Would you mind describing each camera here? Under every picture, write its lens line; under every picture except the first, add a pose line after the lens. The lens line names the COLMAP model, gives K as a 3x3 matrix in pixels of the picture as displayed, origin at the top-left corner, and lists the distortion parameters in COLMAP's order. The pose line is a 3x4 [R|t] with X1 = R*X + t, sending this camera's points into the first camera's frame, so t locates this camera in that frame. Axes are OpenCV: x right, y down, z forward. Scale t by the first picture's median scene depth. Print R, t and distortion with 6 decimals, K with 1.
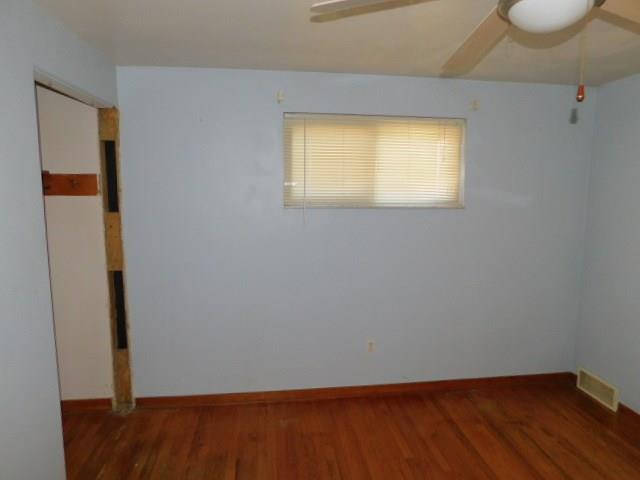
lens RADIAL K [[425.5, 0, 315.5], [0, 425.5, 236.2], [0, 0, 1]] dist [-0.036183, 0.033766]
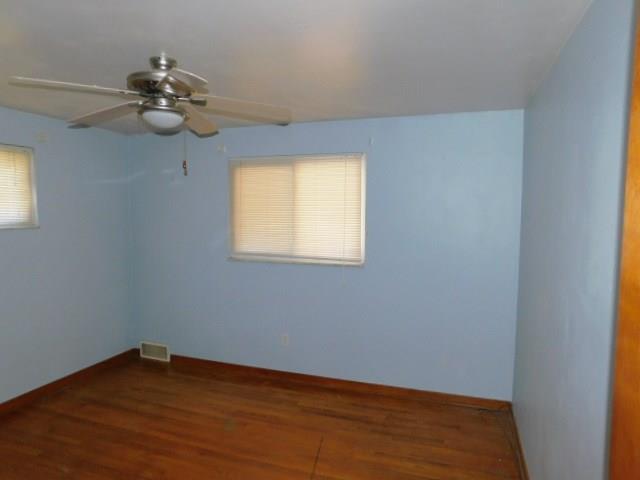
lens RADIAL K [[425.5, 0, 321.9], [0, 425.5, 239.1], [0, 0, 1]] dist [-0.036183, 0.033766]
pose [[0.466326, -0.078437, 0.881129, -0.284621], [0.093907, 0.994822, 0.038859, -0.011459], [-0.879614, 0.064623, 0.471277, -0.172136]]
